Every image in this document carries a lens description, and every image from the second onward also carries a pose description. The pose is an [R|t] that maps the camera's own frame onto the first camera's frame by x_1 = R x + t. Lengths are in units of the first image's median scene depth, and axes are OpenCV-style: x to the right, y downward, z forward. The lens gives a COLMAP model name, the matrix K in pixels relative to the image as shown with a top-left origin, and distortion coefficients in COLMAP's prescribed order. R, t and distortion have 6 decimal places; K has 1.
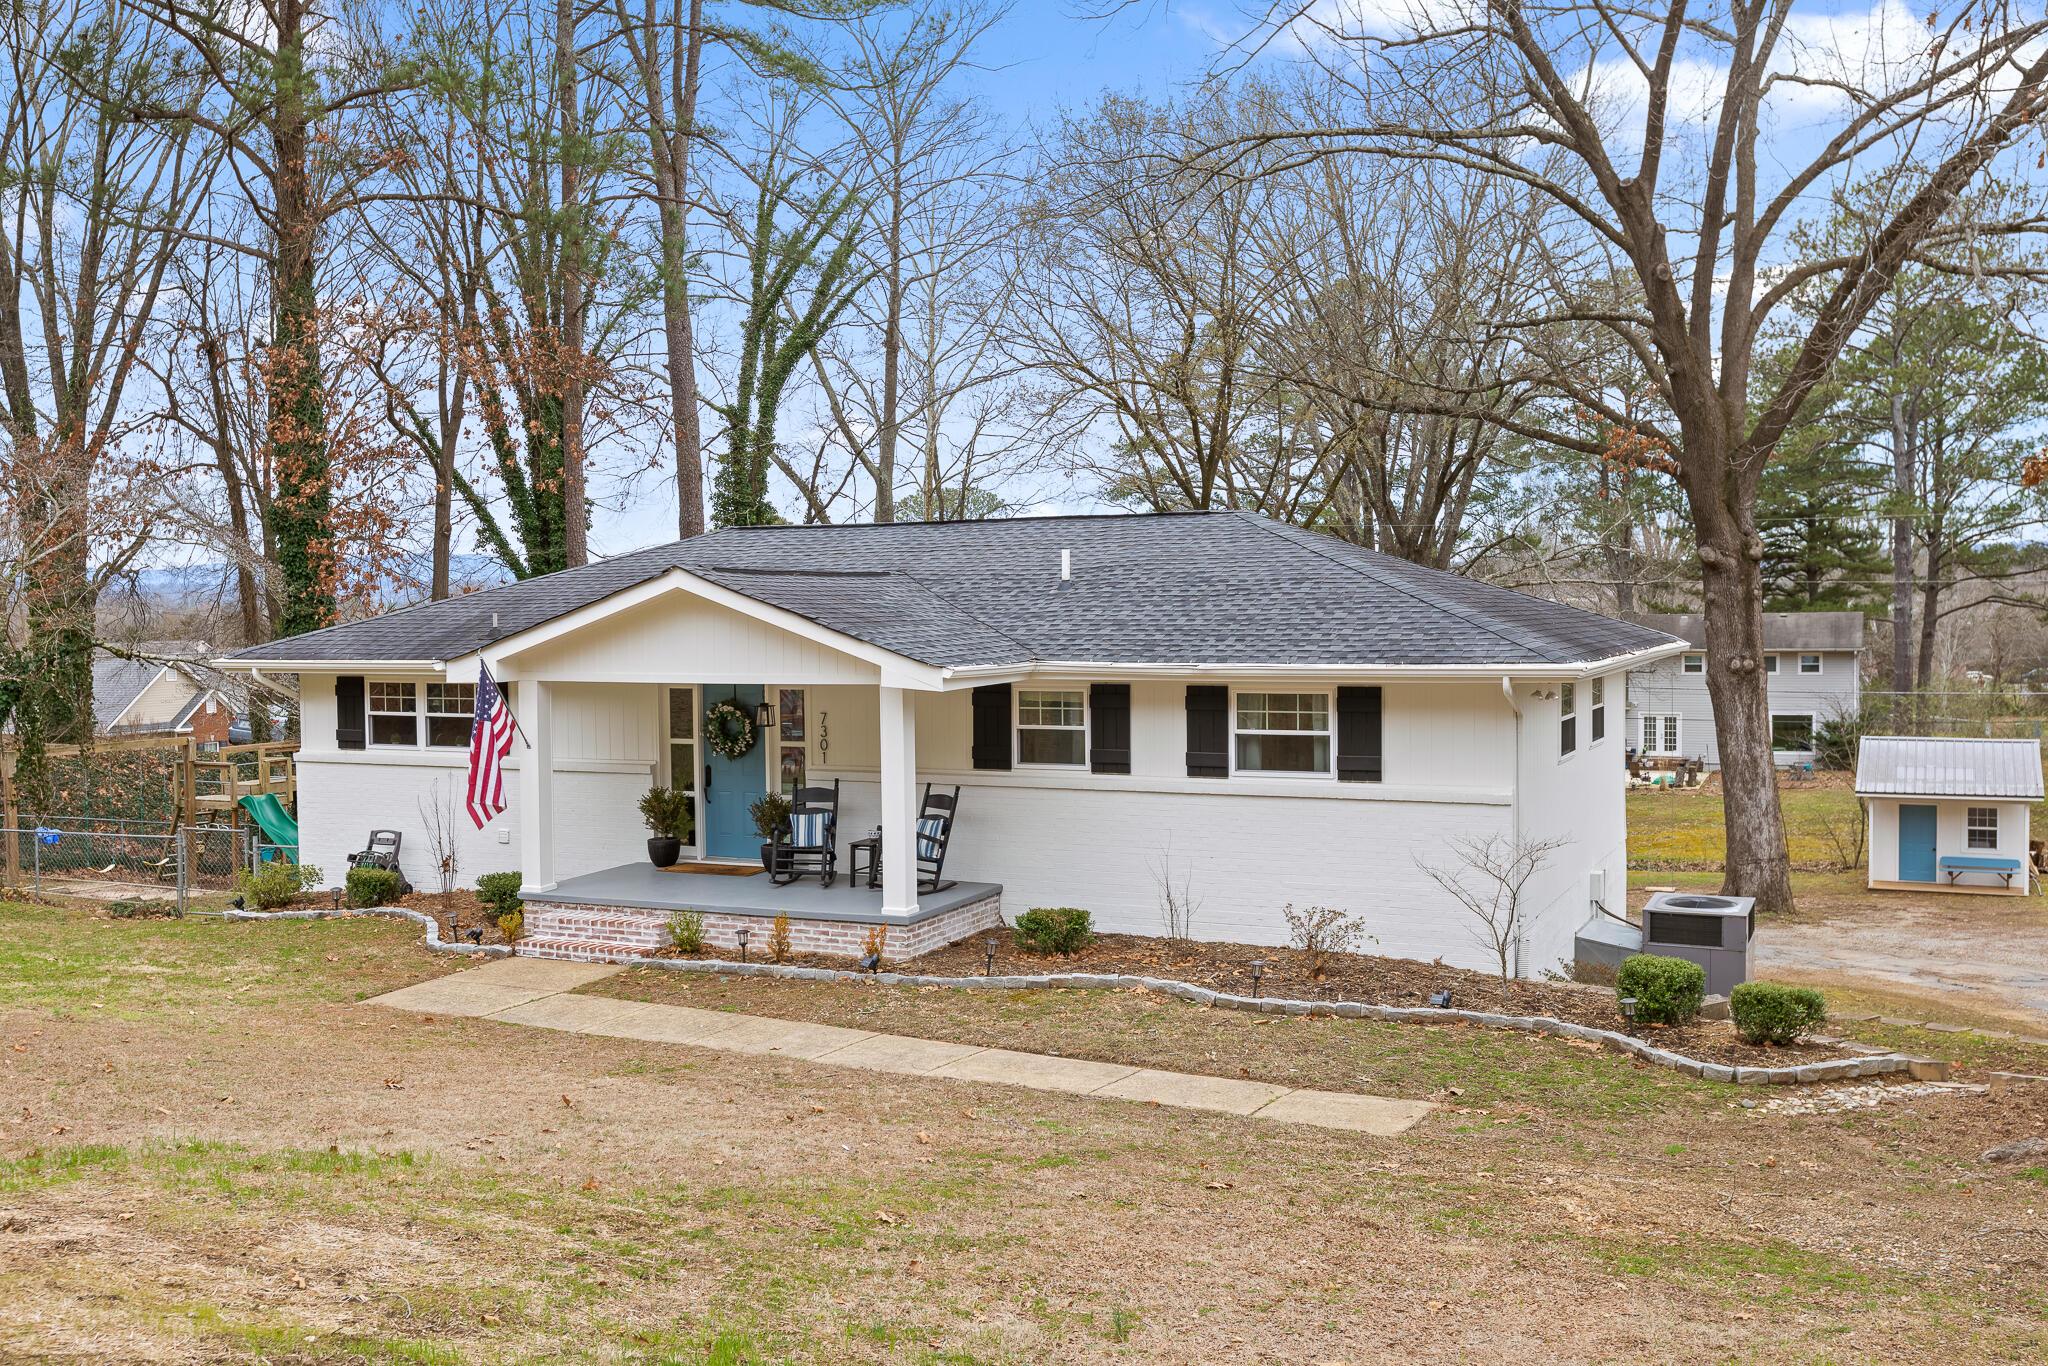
lens RADIAL K [[1864.1, 0, 1020.9], [0, 1864.1, 687.1], [0, 0, 1]] dist [-0.018426, 0.000000]
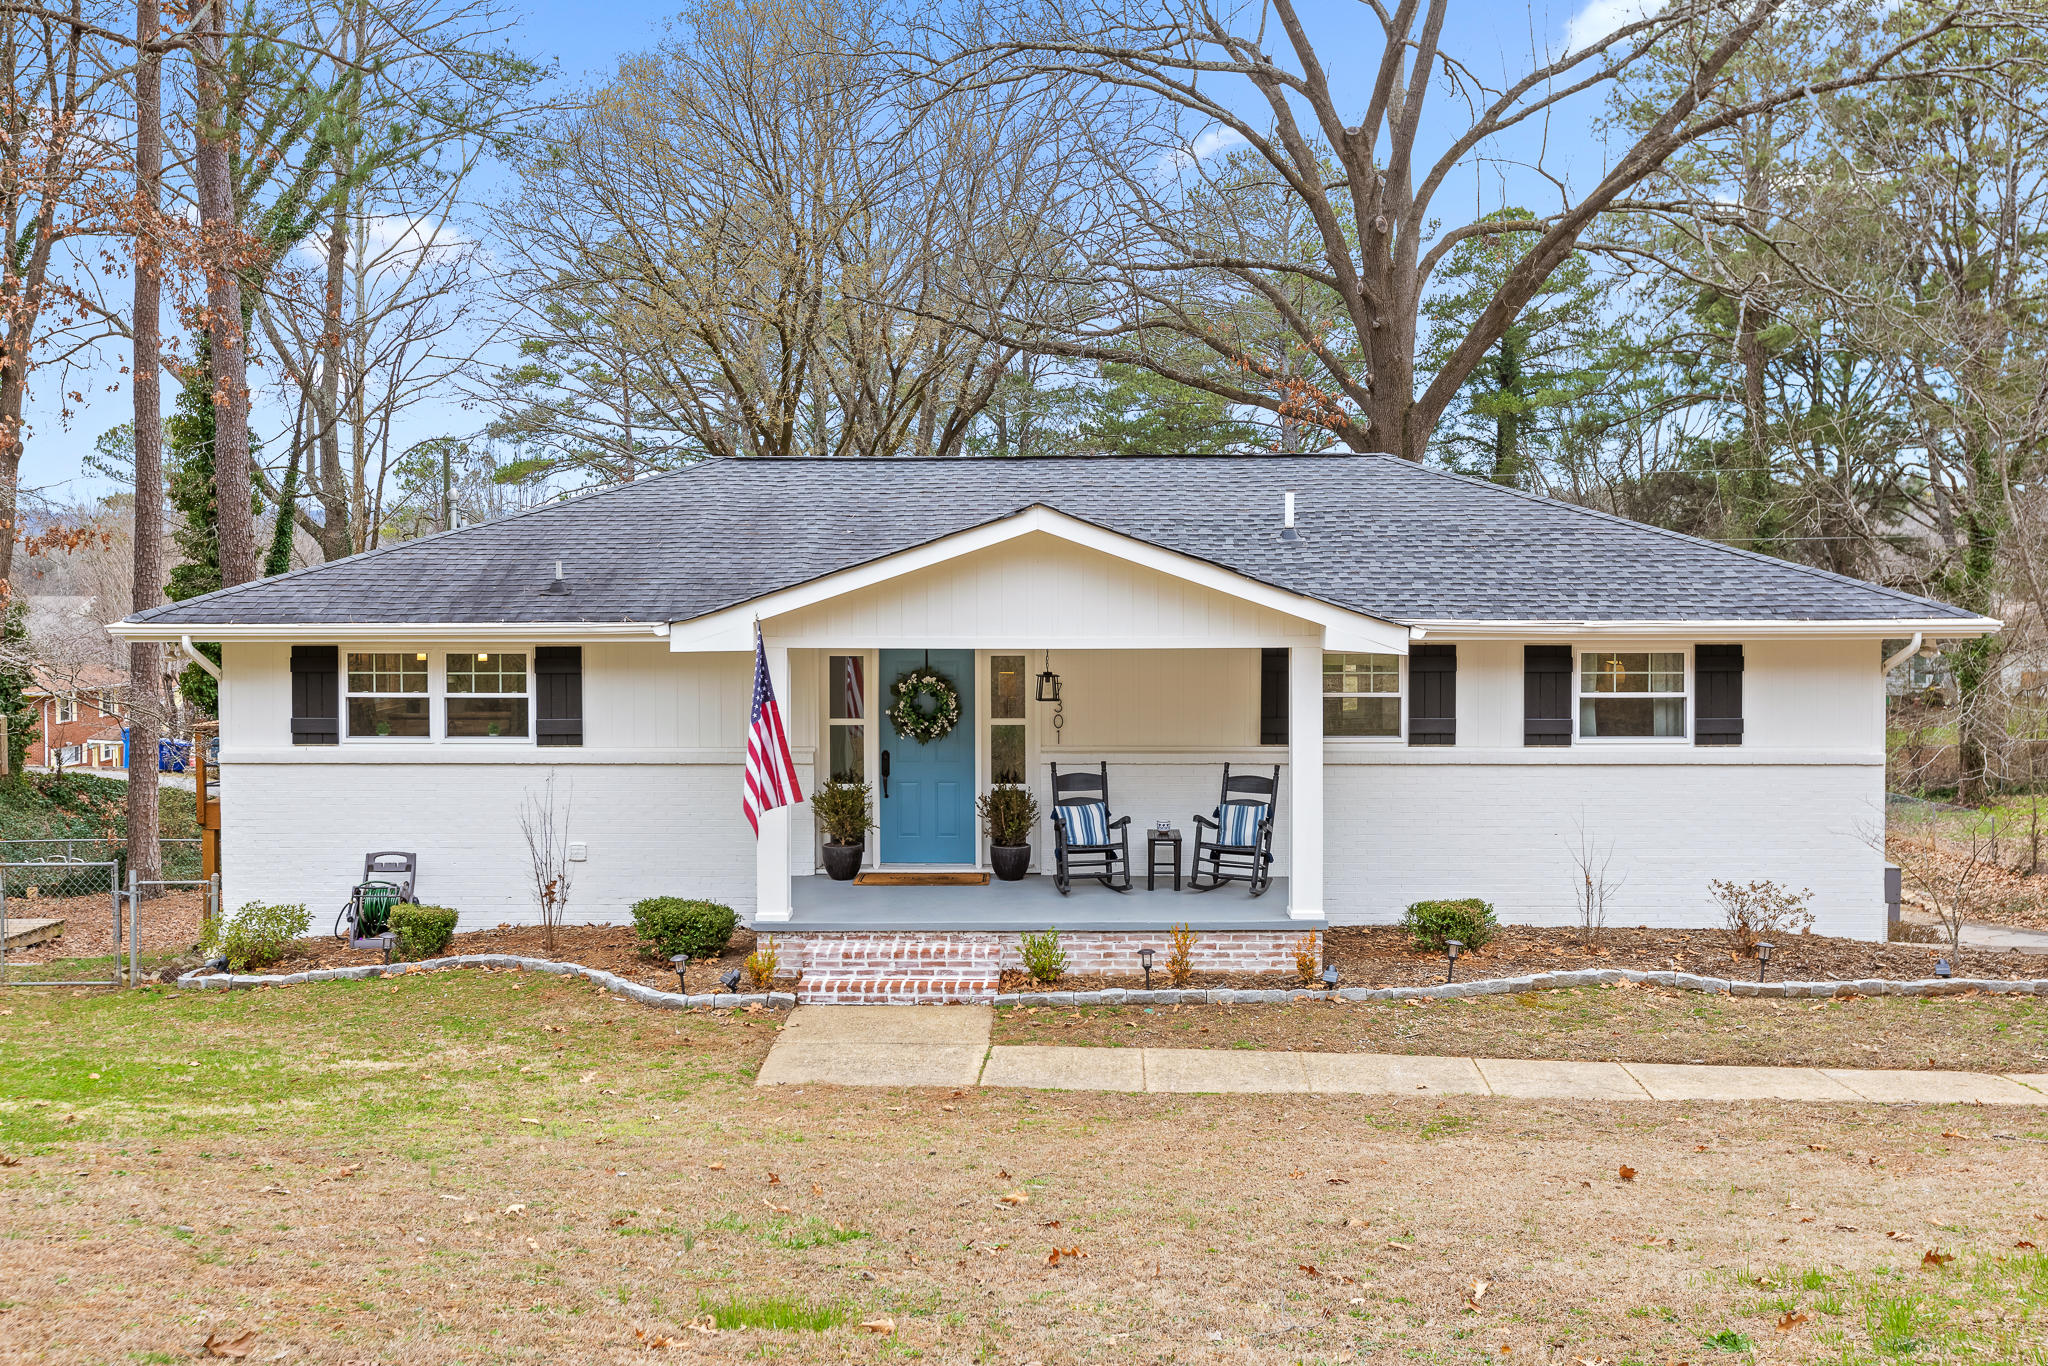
lens RADIAL K [[1985.5, 0, 1016.6], [0, 1985.5, 674.0], [0, 0, 1]] dist [-0.014308, 0.000000]
pose [[0.919871, -0.014359, 0.391959, -0.448387], [0.010870, 0.999879, 0.011118, -0.000268], [-0.392071, -0.005967, 0.919915, 0.186064]]
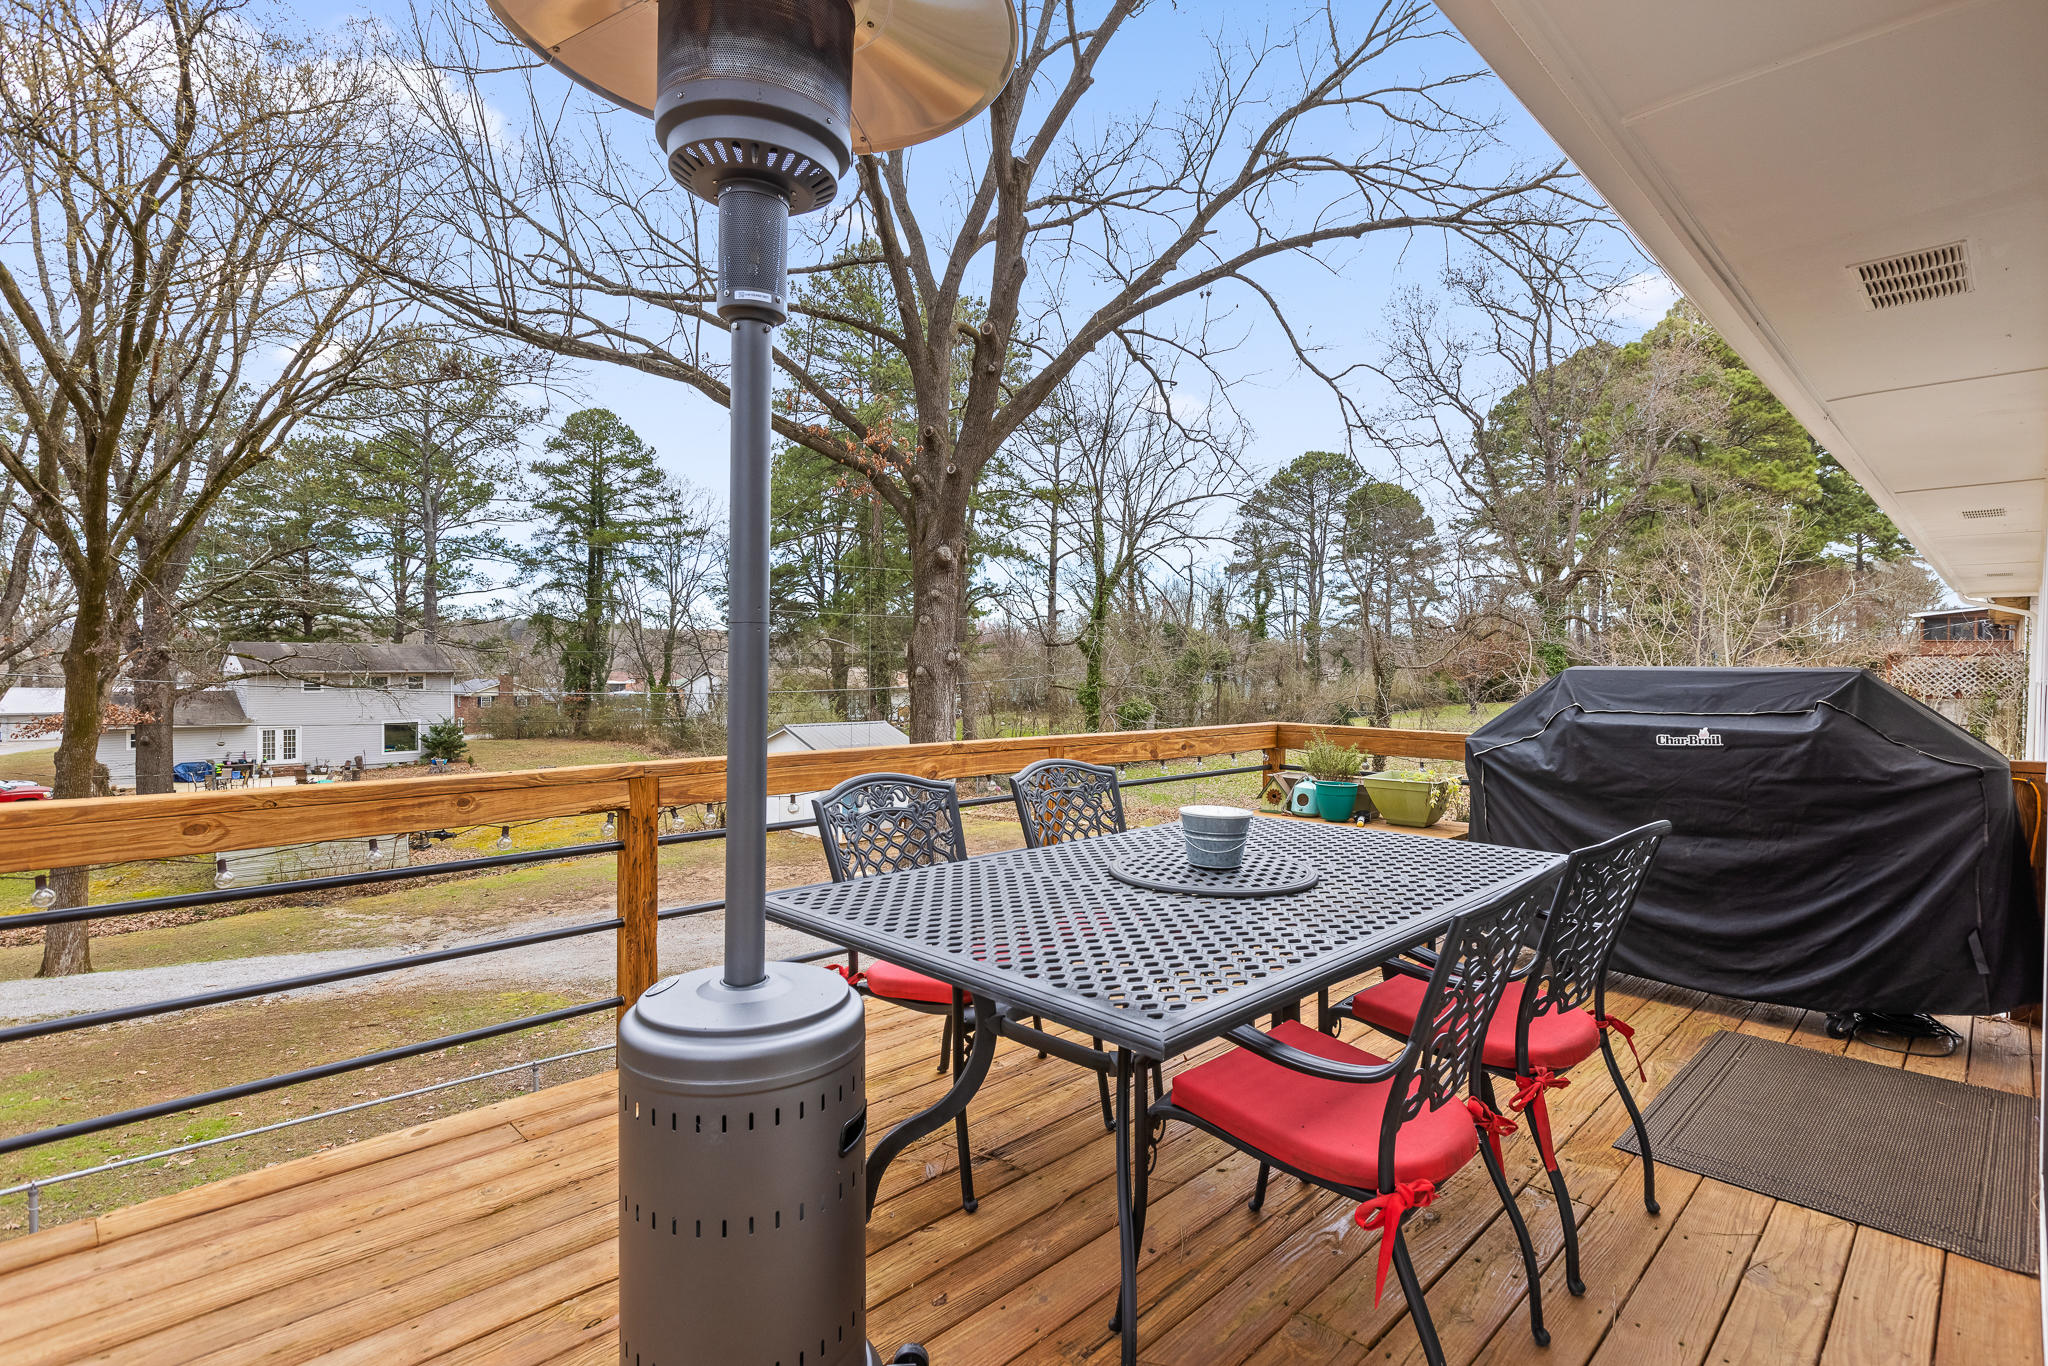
lens RADIAL K [[1013.4, 0, 1034.1], [0, 1013.4, 682.6], [0, 0, 1]] dist [-0.008231, 0.000971]
pose [[0.359770, -0.004893, 0.933028, -0.305360], [0.031282, 0.999487, -0.006820, 0.024458], [-0.932517, 0.031641, 0.359738, 1.472308]]
